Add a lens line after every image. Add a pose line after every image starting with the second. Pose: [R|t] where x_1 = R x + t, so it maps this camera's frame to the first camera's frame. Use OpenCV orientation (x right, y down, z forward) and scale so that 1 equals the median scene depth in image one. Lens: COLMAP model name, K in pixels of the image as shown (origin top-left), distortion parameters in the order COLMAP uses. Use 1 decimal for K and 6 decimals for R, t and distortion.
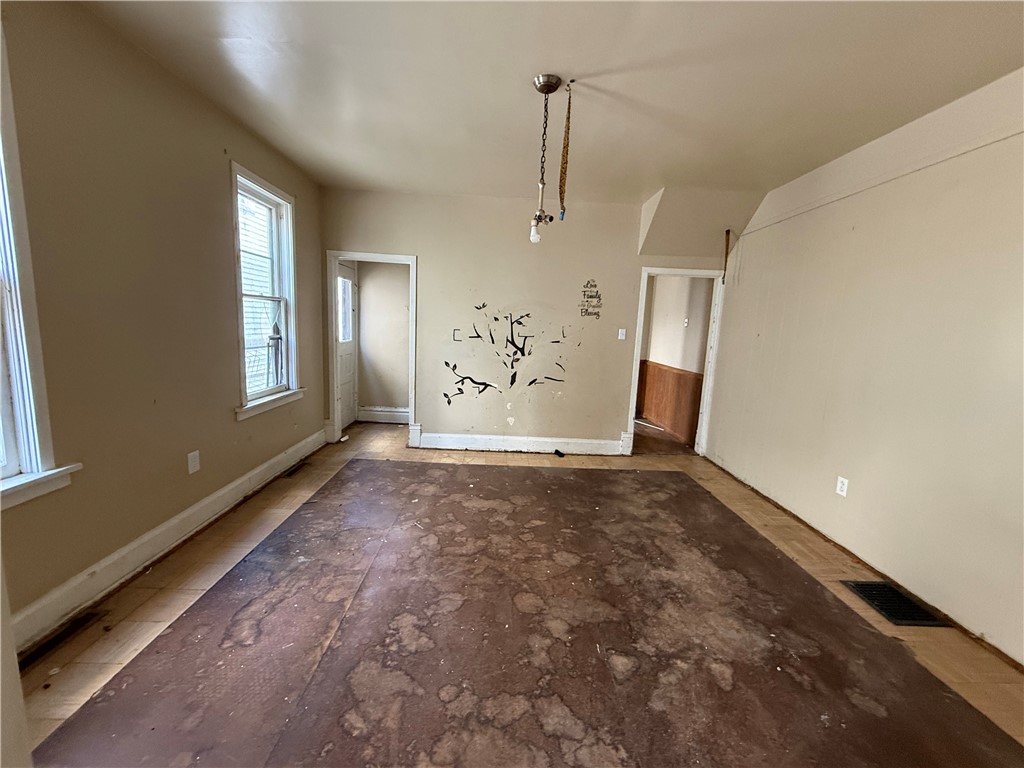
lens RADIAL K [[408.8, 0, 511.3], [0, 408.8, 382.9], [0, 0, 1]] dist [0.000846, 0.000006]
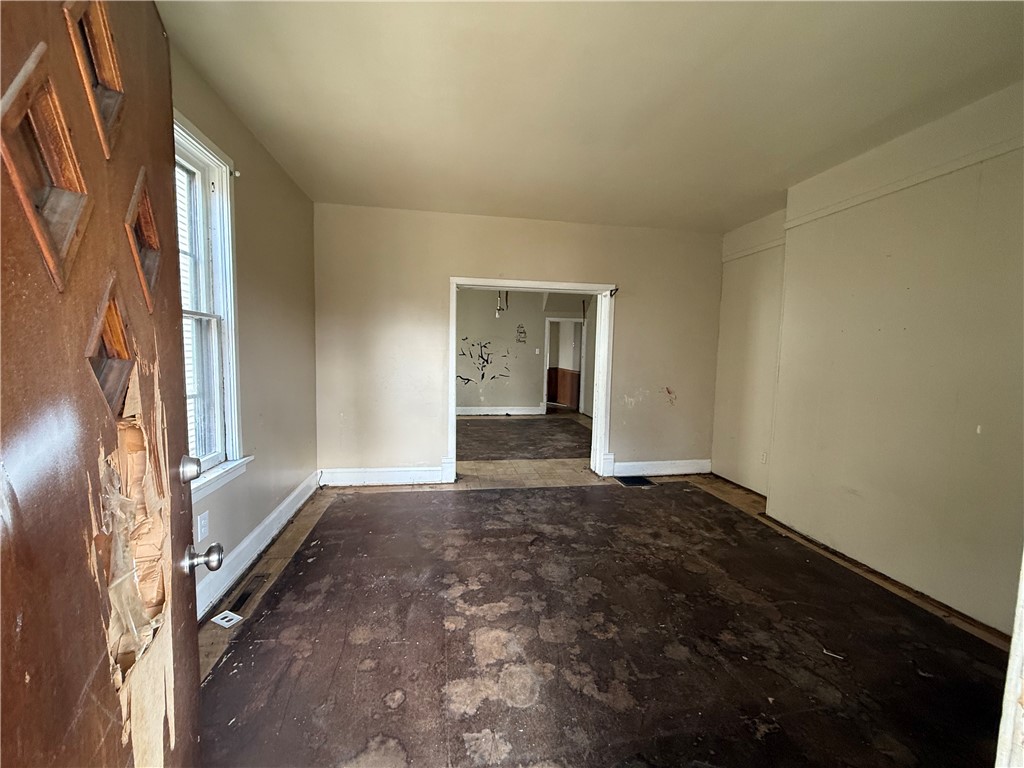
lens RADIAL K [[408.8, 0, 511.9], [0, 408.8, 384.5], [0, 0, 1]] dist [0.000846, 0.000006]
pose [[0.989311, -0.034294, 0.141734, -0.133281], [0.042168, 0.997708, -0.052929, 0.135736], [-0.139594, 0.058340, 0.988489, -0.900982]]
